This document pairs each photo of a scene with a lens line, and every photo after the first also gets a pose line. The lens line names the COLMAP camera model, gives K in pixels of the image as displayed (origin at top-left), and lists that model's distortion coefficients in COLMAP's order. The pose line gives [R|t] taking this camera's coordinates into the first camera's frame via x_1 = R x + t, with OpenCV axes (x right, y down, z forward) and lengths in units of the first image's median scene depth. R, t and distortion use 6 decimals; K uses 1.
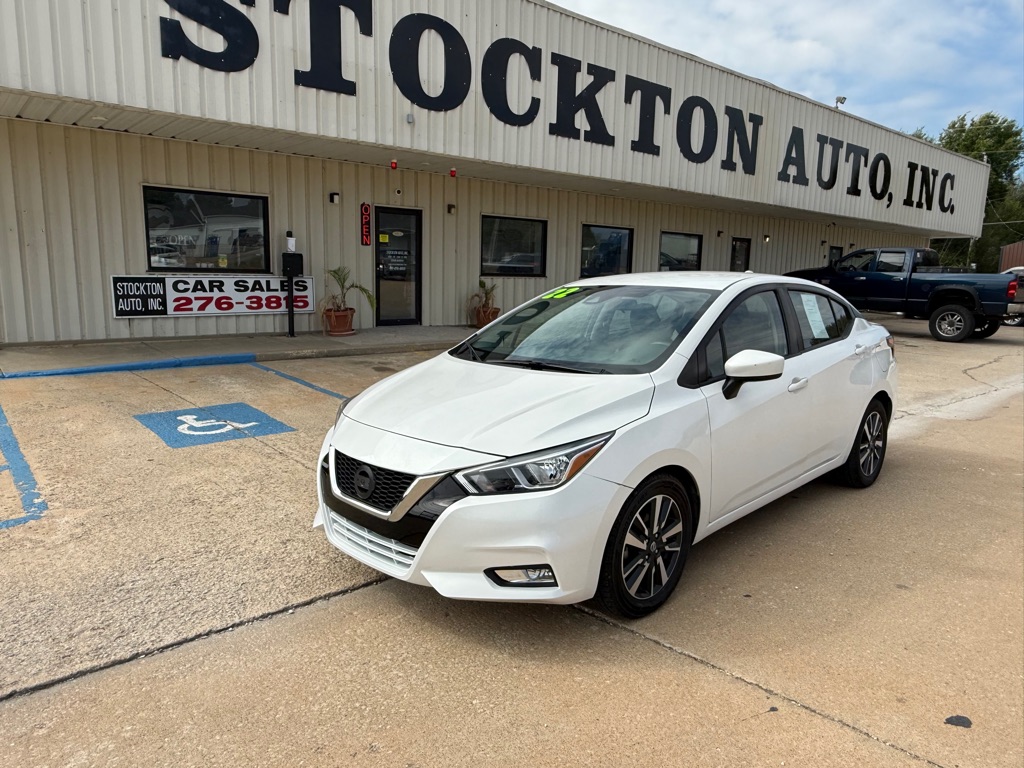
lens RADIAL K [[692.8, 0, 511.9], [0, 692.8, 385.0], [0, 0, 1]] dist [-0.002156, 0.002109]
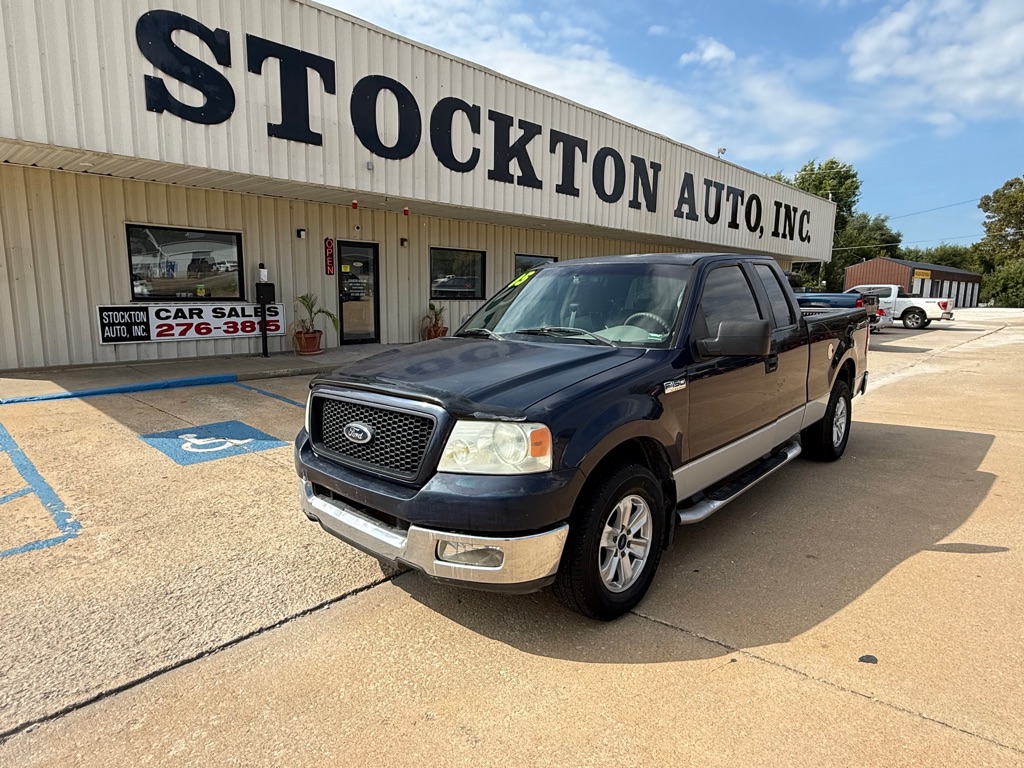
lens RADIAL K [[603.4, 0, 510.3], [0, 603.4, 383.2], [0, 0, 1]] dist [-0.000951, 0.000318]
pose [[0.993891, -0.025362, 0.107409, -0.028496], [0.026112, 0.999643, -0.005585, -0.010822], [-0.107229, 0.008356, 0.994199, -0.016180]]
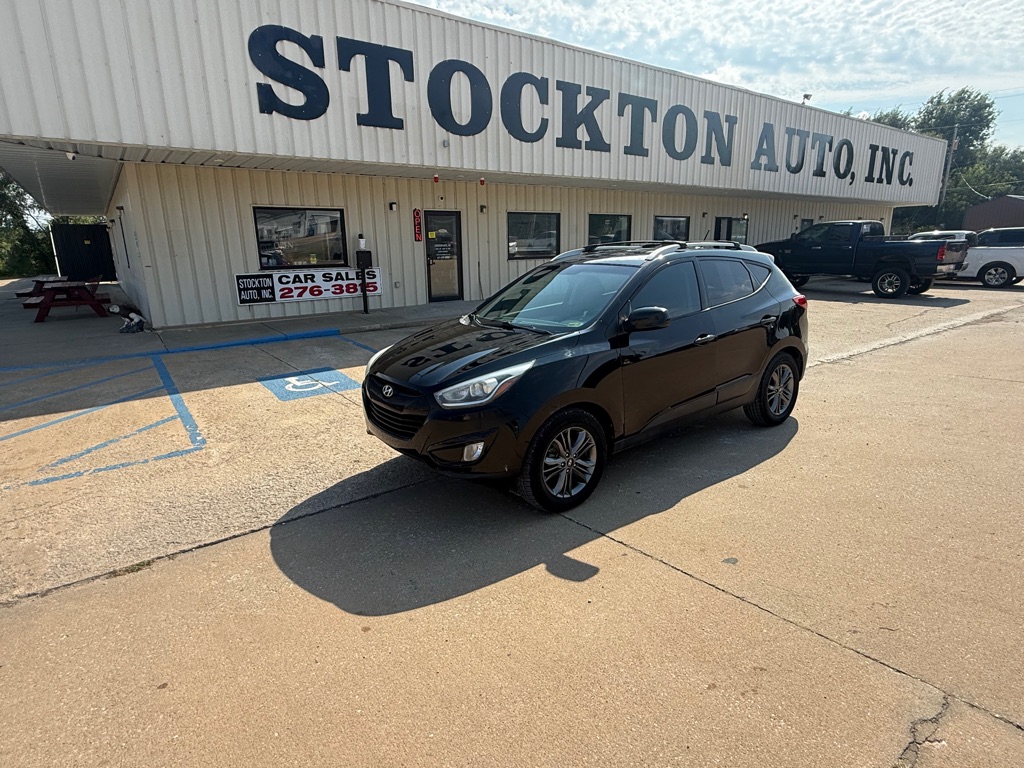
lens RADIAL K [[561.0, 0, 508.8], [0, 561.0, 381.8], [0, 0, 1]] dist [0.000649, 0.000101]
pose [[0.996581, -0.021255, -0.079837, 0.041726], [0.027457, 0.996621, 0.077407, -0.013879], [0.077922, -0.079335, 0.993798, -0.070926]]
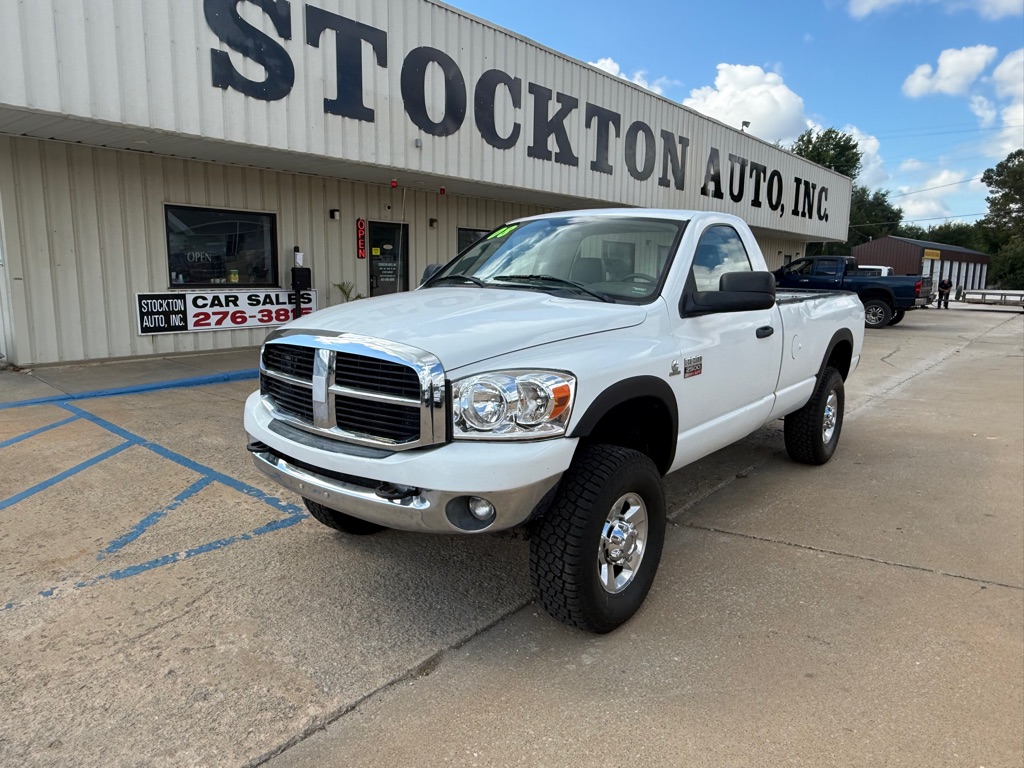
lens RADIAL K [[688.9, 0, 509.7], [0, 688.9, 377.5], [0, 0, 1]] dist [-0.000973, 0.001029]
pose [[0.984454, -0.036877, 0.171729, -0.183534], [0.038040, 0.999270, -0.003481, -0.008911], [-0.171475, 0.009960, 0.985138, -0.071676]]
